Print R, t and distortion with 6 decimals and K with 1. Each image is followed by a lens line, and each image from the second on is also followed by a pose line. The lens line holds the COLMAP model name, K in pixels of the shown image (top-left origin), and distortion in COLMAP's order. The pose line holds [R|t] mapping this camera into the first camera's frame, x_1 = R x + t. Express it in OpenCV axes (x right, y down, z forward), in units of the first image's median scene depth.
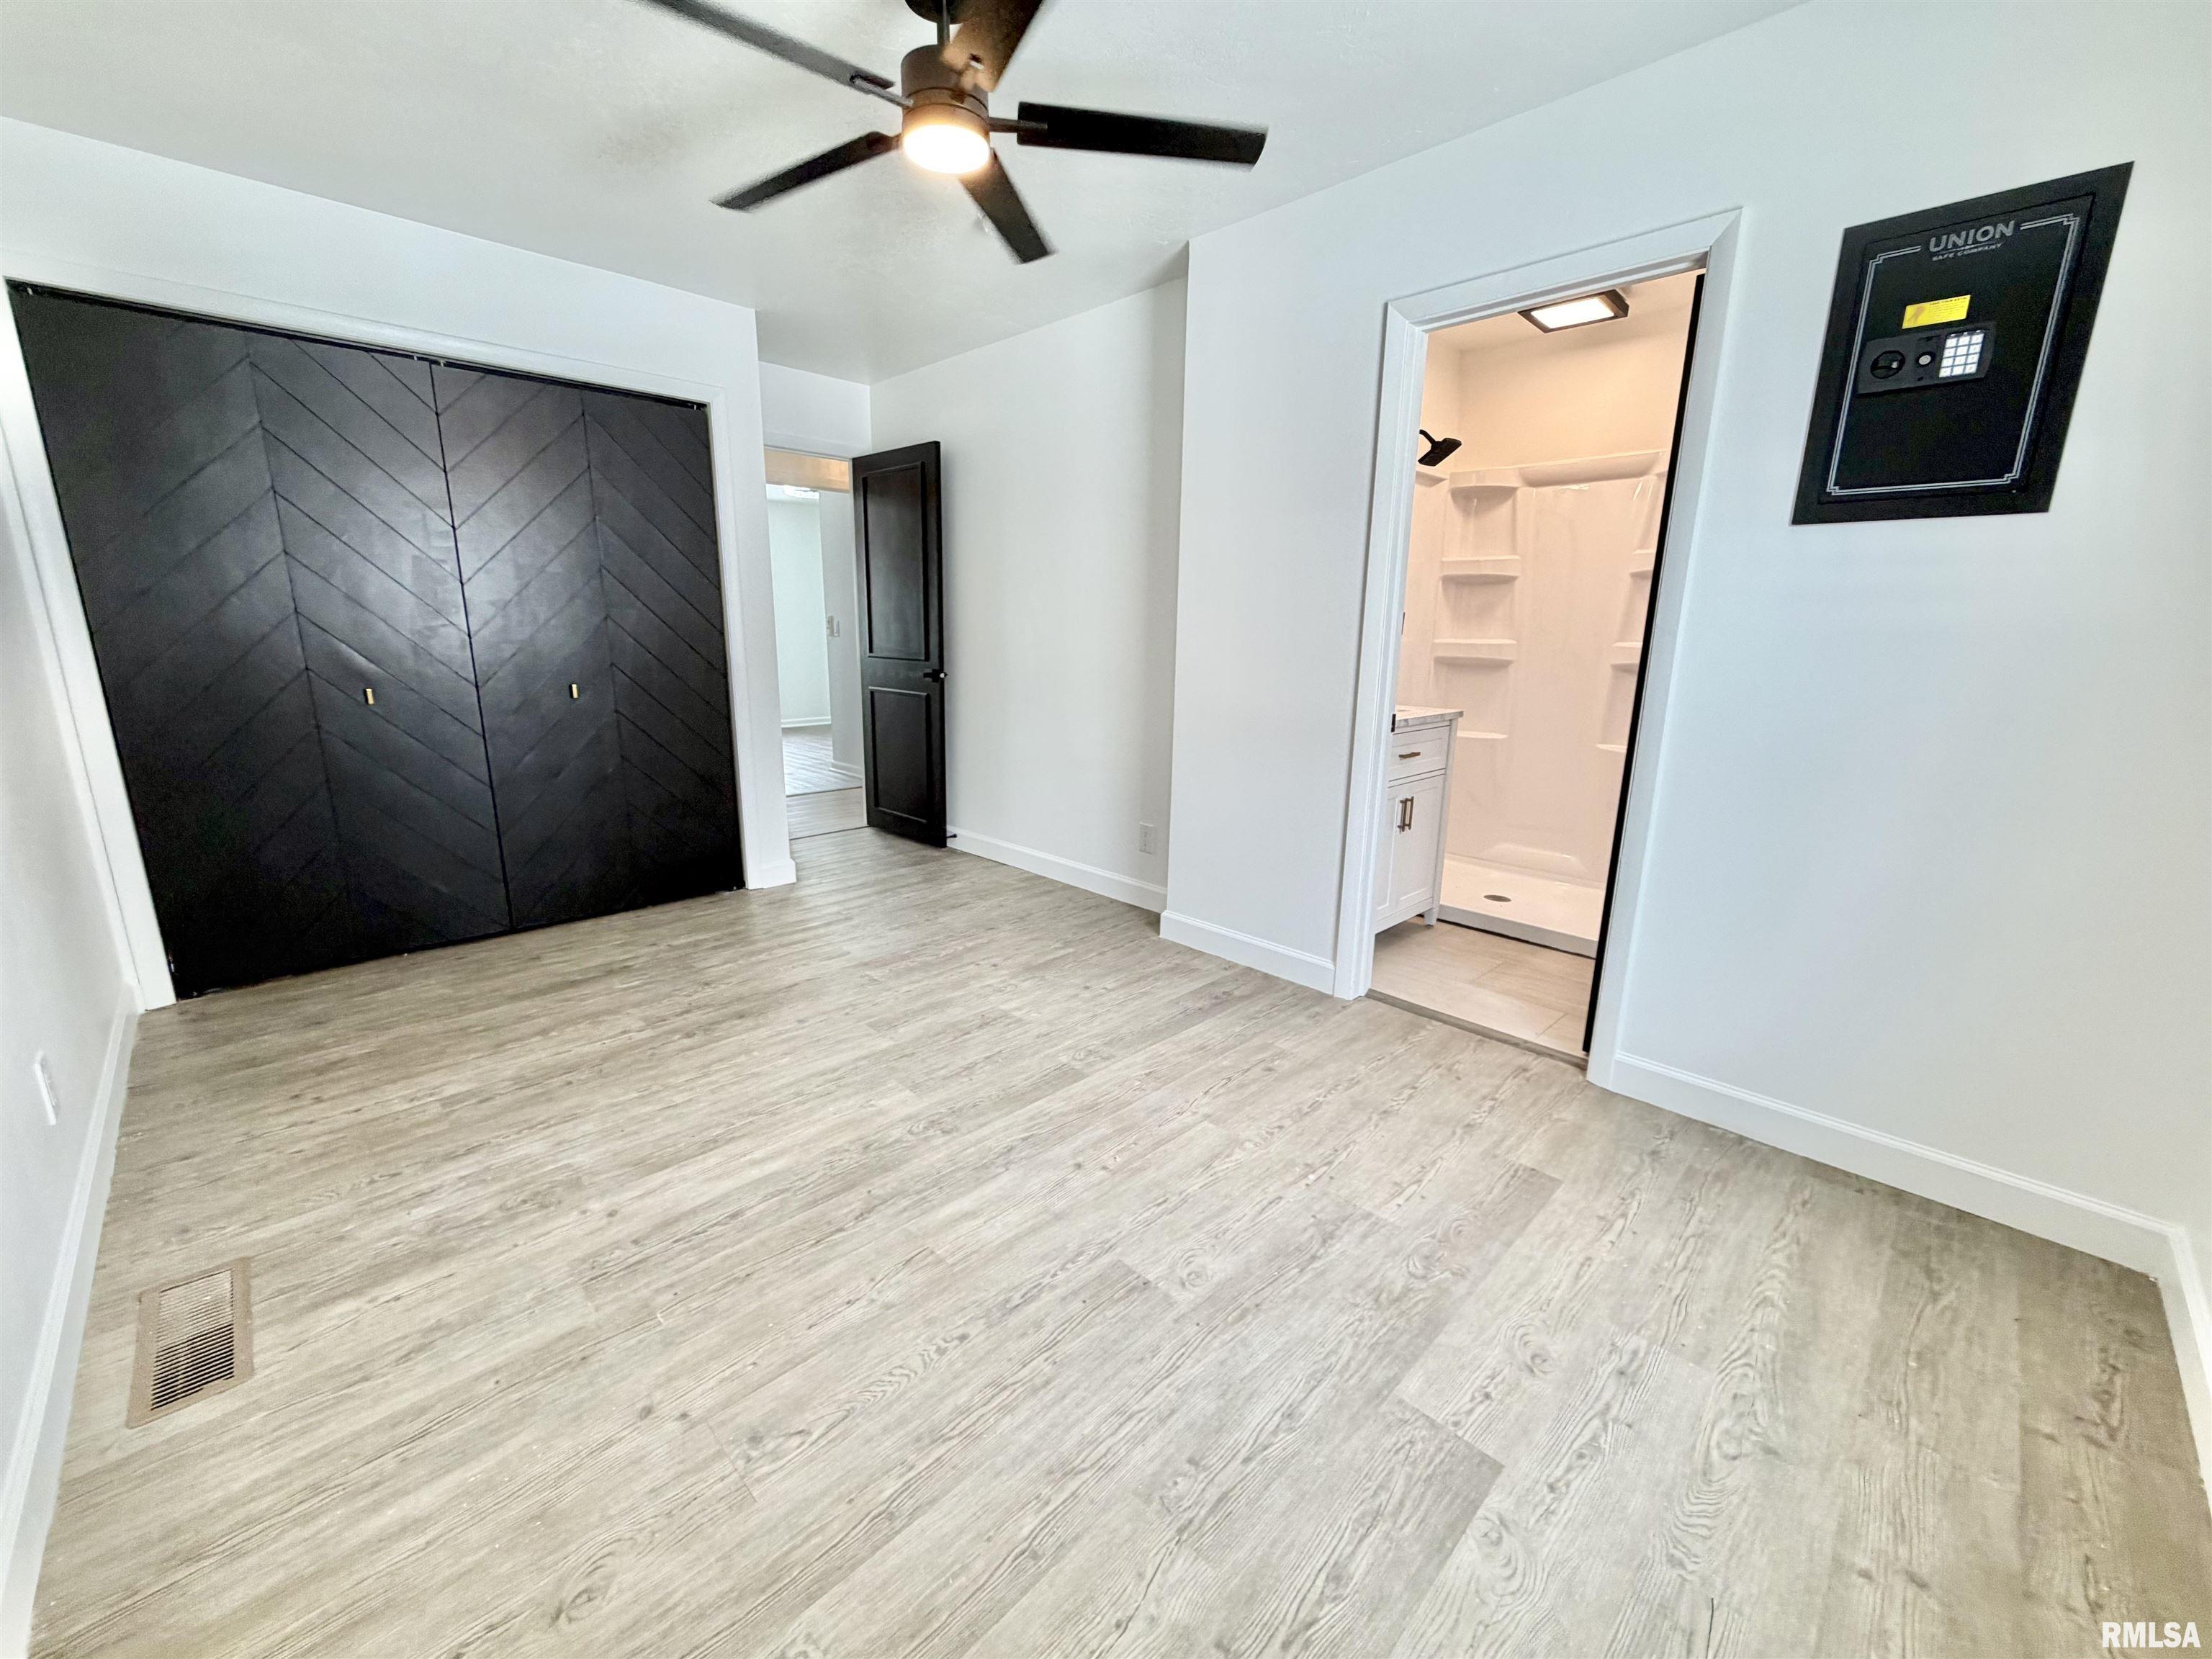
lens RADIAL K [[878.5, 0, 1103.3], [0, 878.5, 824.6], [0, 0, 1]] dist [-0.000771, -0.000118]
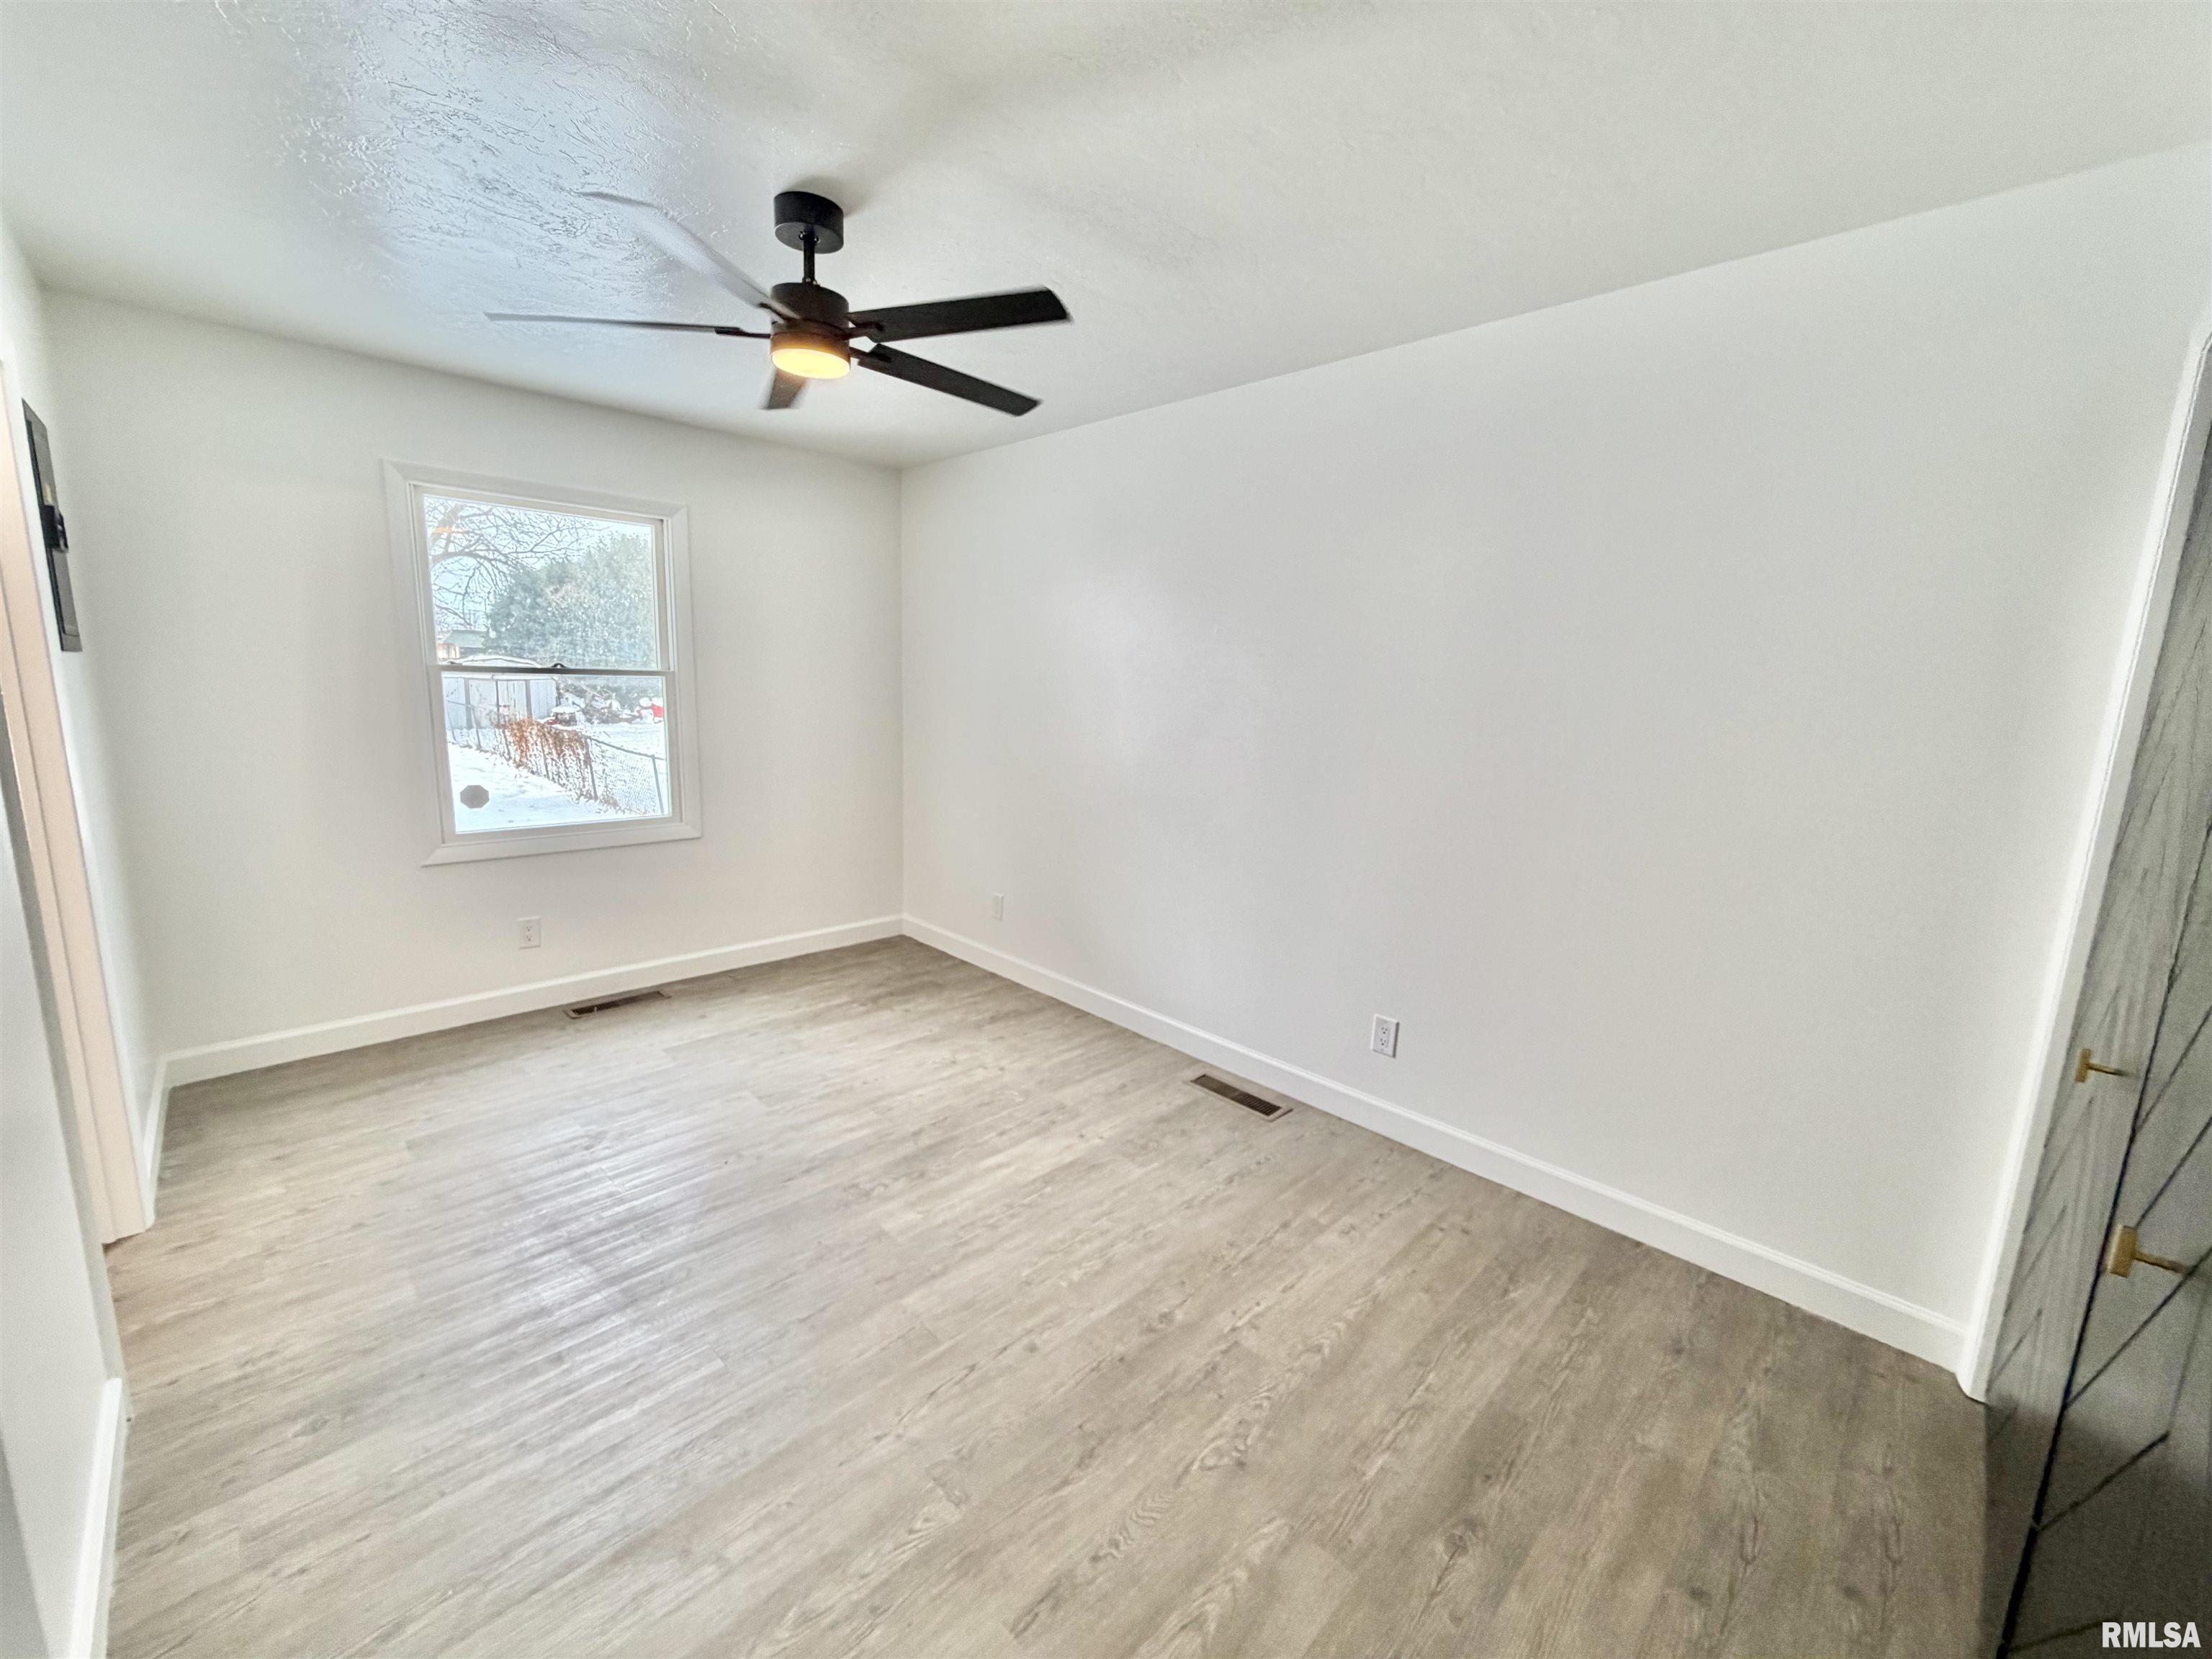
lens RADIAL K [[878.5, 0, 1103.3], [0, 878.5, 824.6], [0, 0, 1]] dist [-0.000771, -0.000118]
pose [[-0.999020, -0.042660, -0.011819, -0.440293], [-0.043944, 0.923551, 0.380950, -0.518040], [-0.005336, 0.381096, -0.924520, 1.759217]]
